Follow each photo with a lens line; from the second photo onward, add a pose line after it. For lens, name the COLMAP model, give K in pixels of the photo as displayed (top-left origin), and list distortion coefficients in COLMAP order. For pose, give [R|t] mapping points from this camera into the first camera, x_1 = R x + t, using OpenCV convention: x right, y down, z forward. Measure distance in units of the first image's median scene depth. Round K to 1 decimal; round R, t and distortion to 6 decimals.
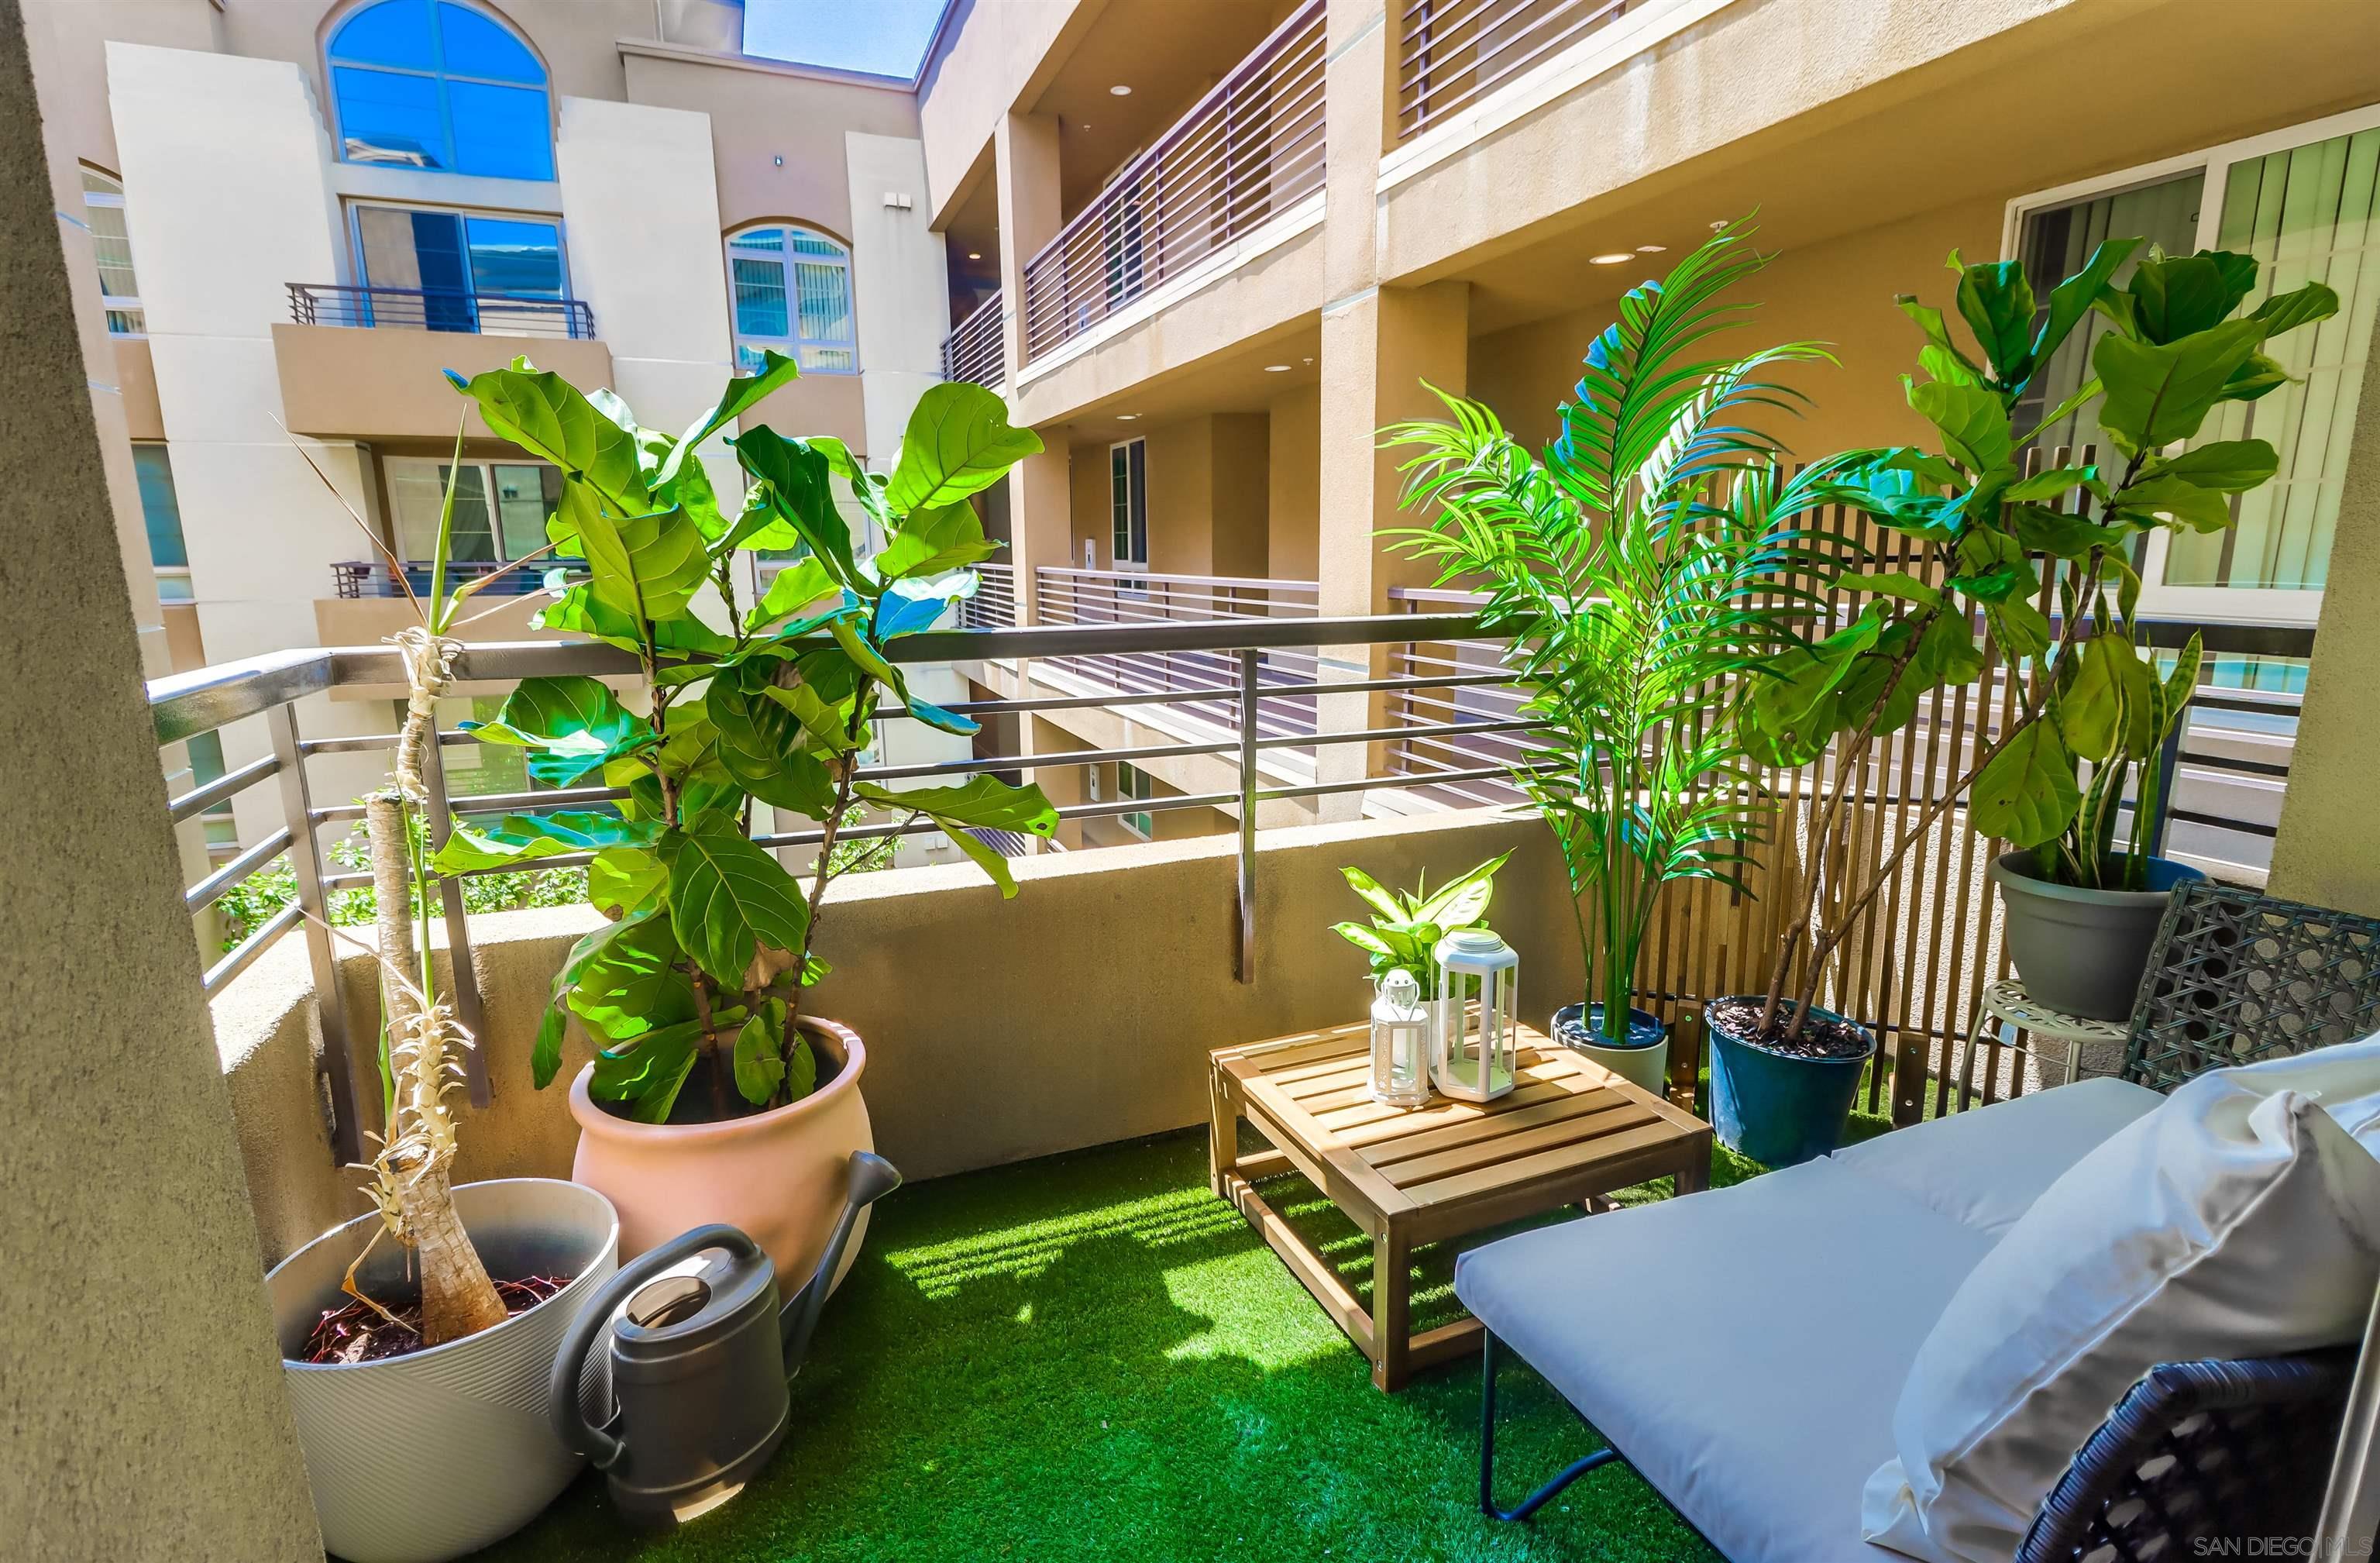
lens RADIAL K [[1128.9, 0, 1190.0], [0, 1128.9, 781.5], [0, 0, 1]] dist [0.020256, -0.014189]
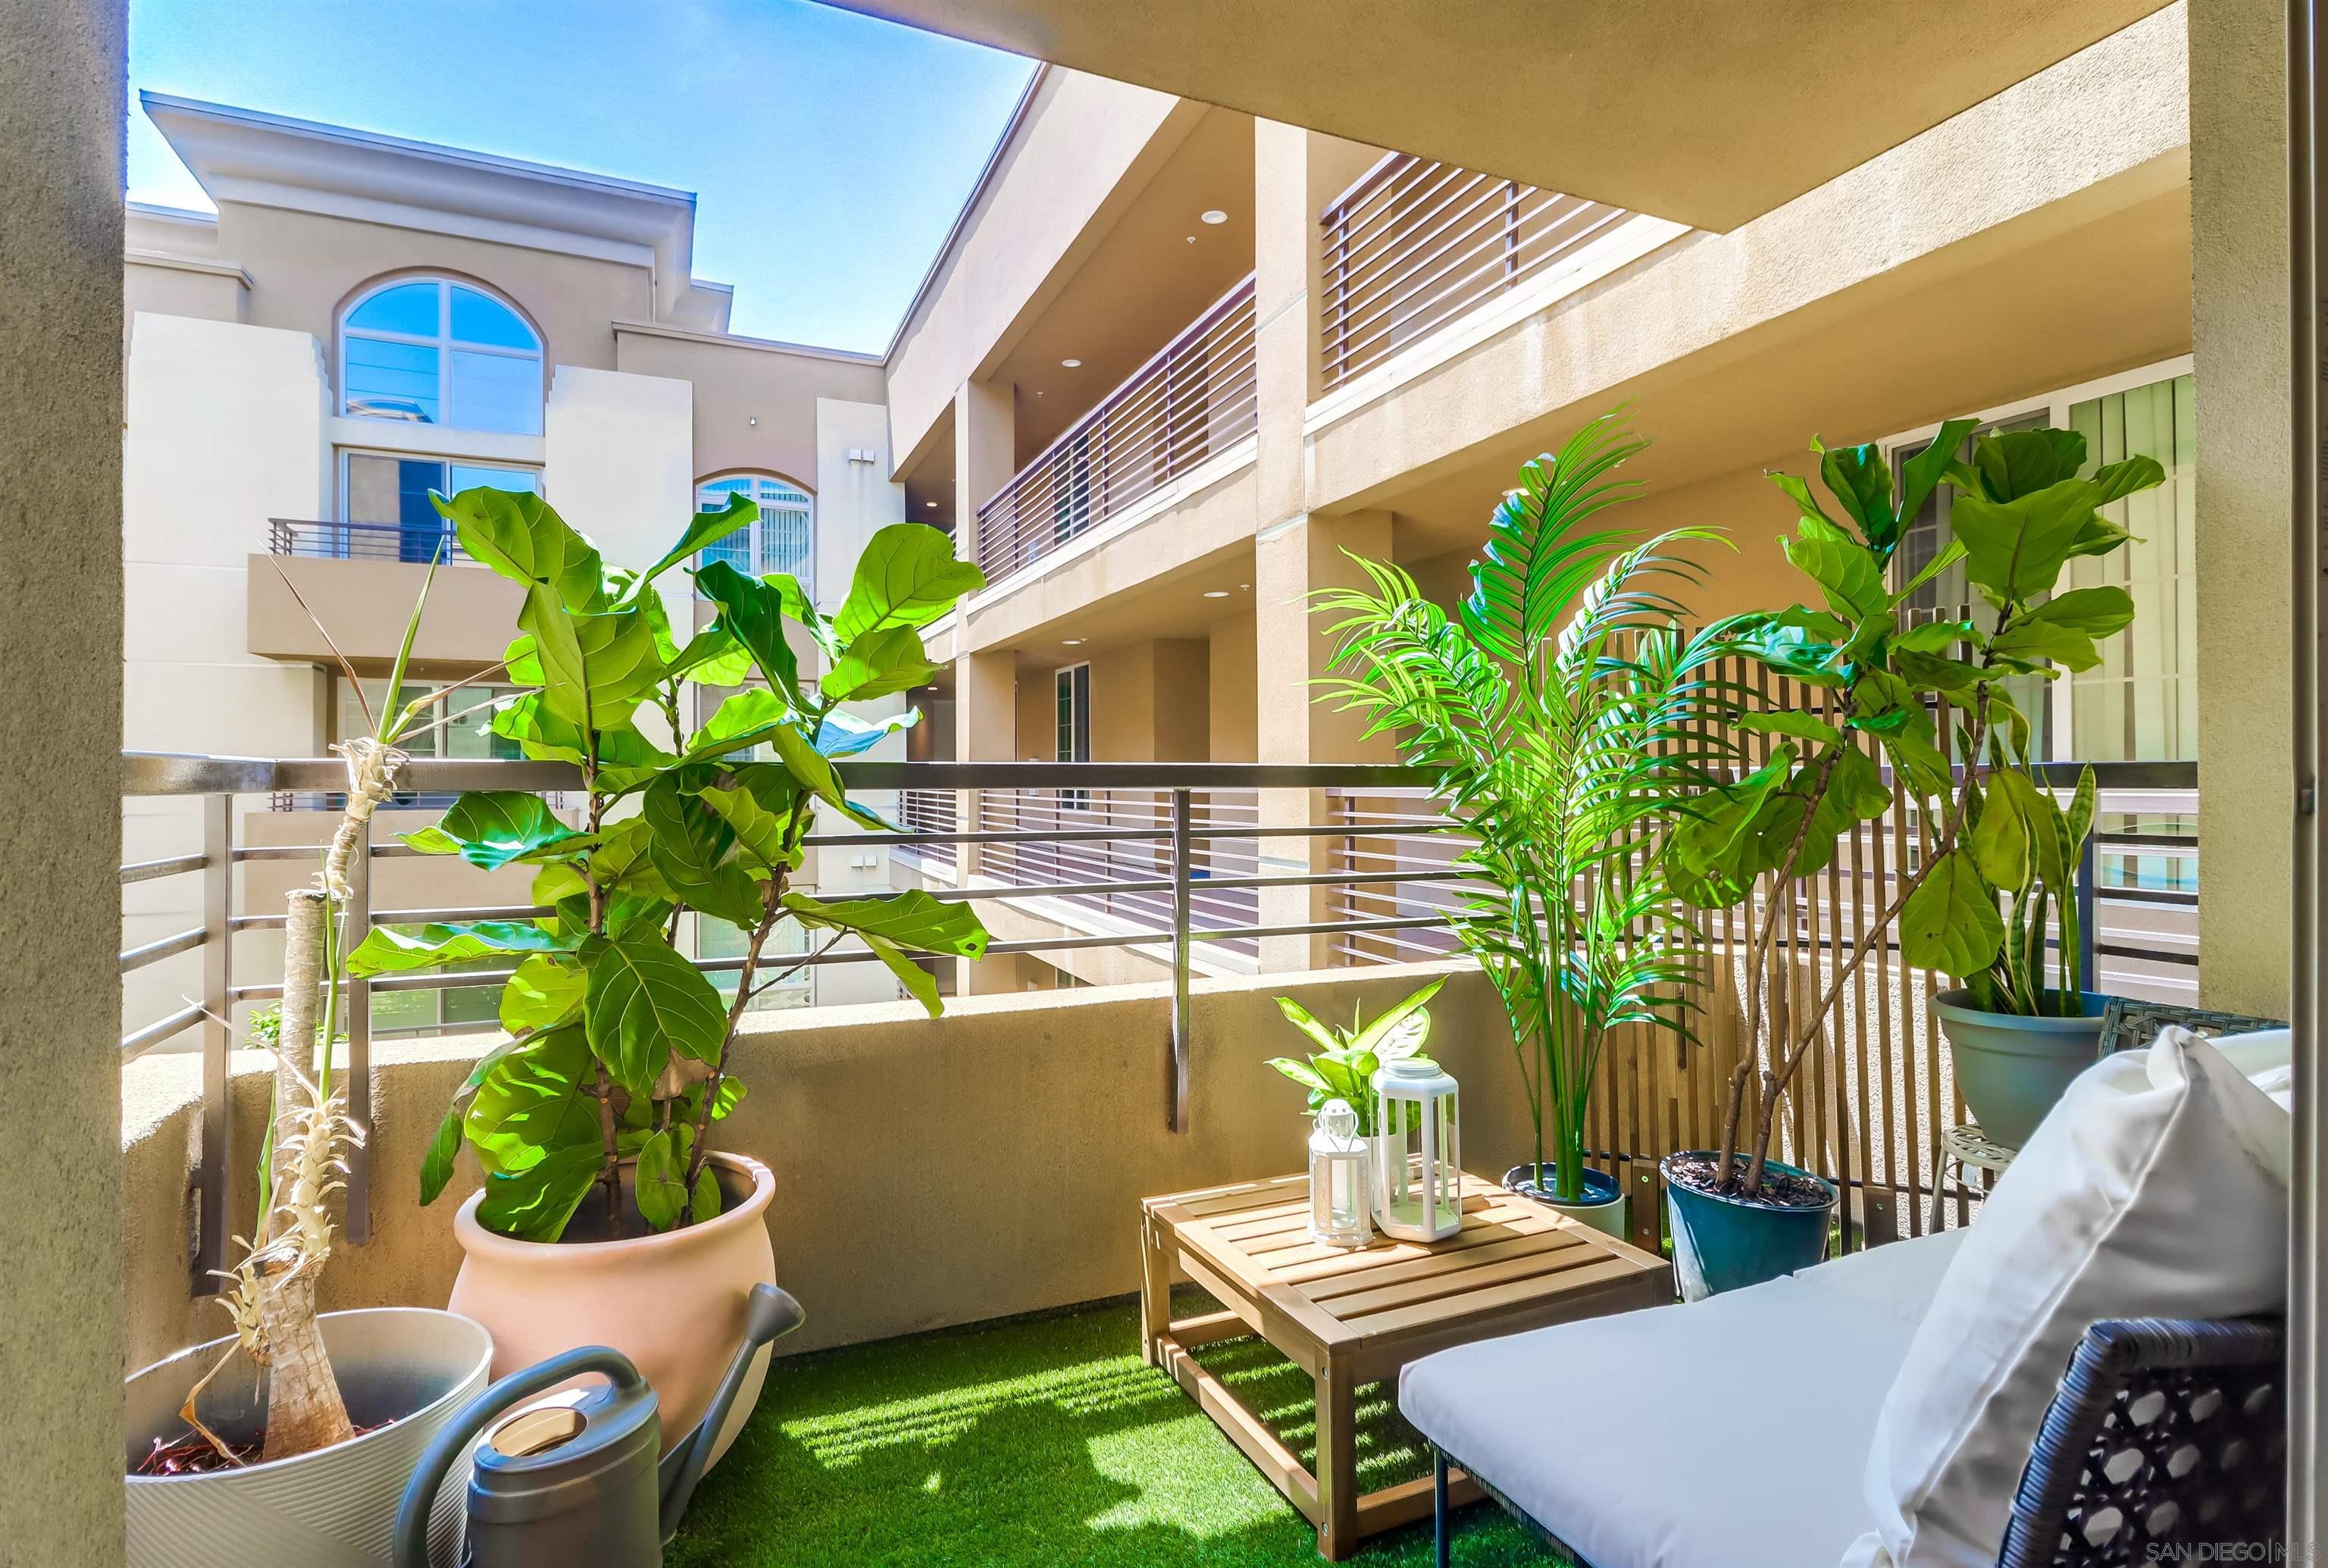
lens RADIAL K [[1148.6, 0, 1153.8], [0, 1148.6, 762.9], [0, 0, 1]] dist [0.019583, -0.014353]
pose [[0.999850, 0.004013, 0.016851, 0.010689], [-0.000224, 0.975709, -0.219072, 0.098154], [-0.017321, 0.219035, 0.975563, -0.020041]]
